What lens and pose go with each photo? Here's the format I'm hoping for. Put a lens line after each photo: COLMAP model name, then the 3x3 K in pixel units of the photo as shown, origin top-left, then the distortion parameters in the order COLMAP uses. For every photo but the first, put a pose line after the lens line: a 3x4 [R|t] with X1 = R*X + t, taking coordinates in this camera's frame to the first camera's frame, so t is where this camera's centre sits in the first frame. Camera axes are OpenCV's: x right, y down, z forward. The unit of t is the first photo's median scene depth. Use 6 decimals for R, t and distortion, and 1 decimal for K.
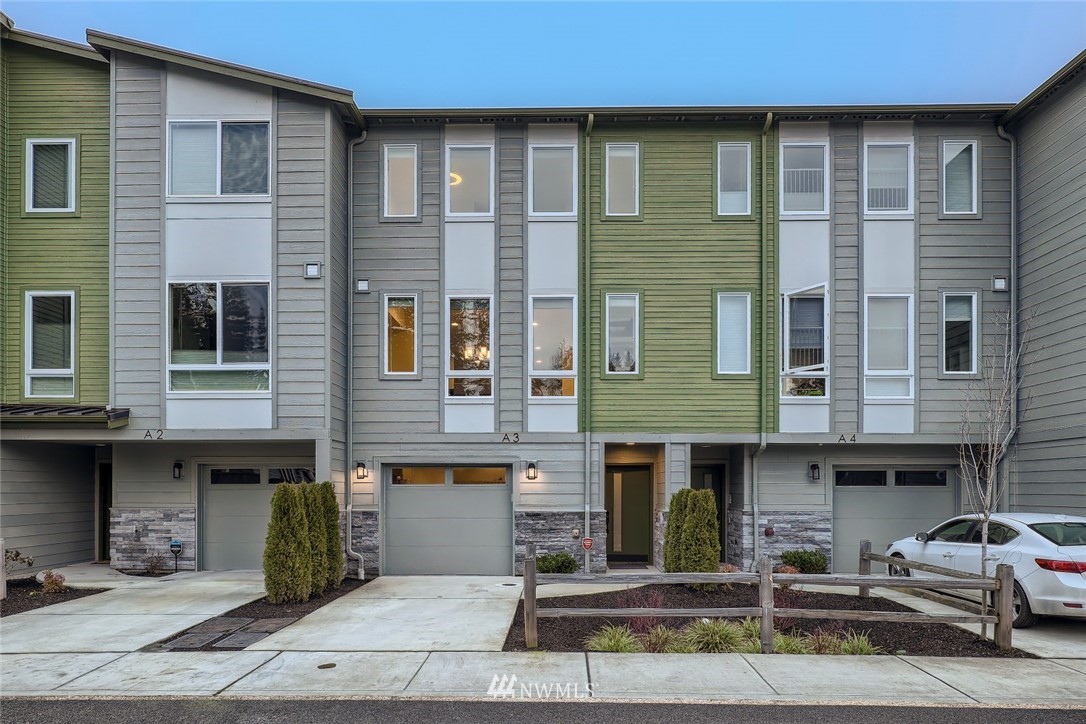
lens RADIAL K [[755.3, 0, 541.1], [0, 755.3, 491.0], [0, 0, 1]] dist [0.010454, 0.002050]
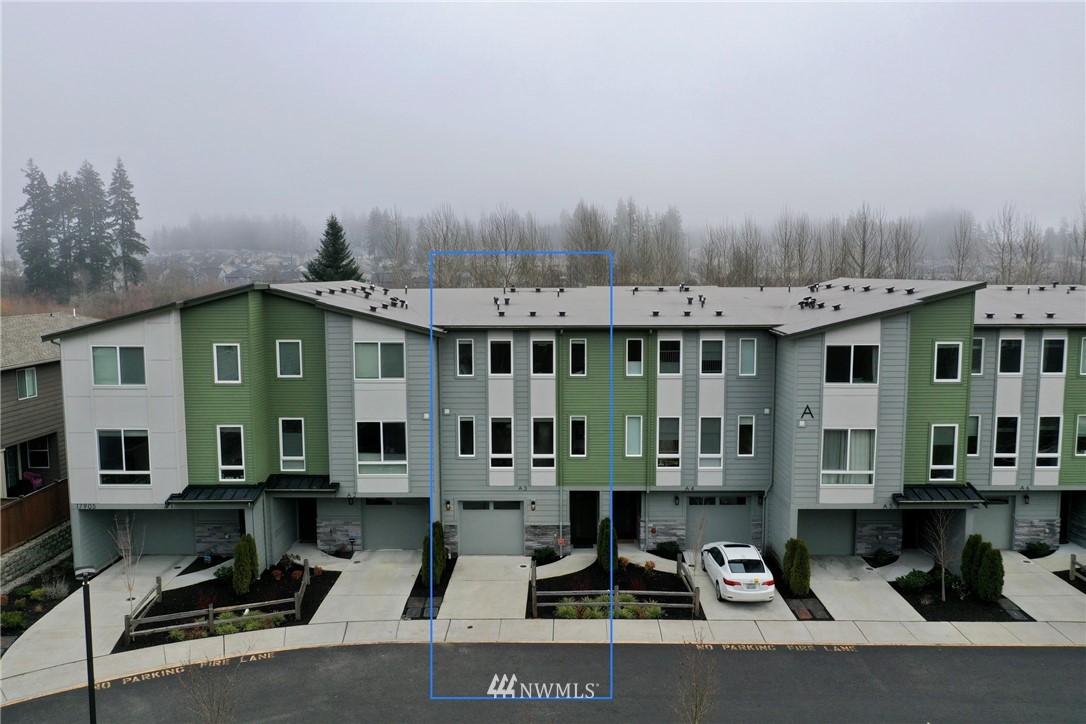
lens RADIAL K [[863.5, 0, 543.0], [0, 863.5, 362.0], [0, 0, 1]] dist [0.001361, 0.002045]
pose [[0.999957, -0.007641, 0.005223, 0.004126], [0.007261, 0.997563, 0.069392, -0.566851], [-0.005741, -0.069351, 0.997576, -1.269760]]
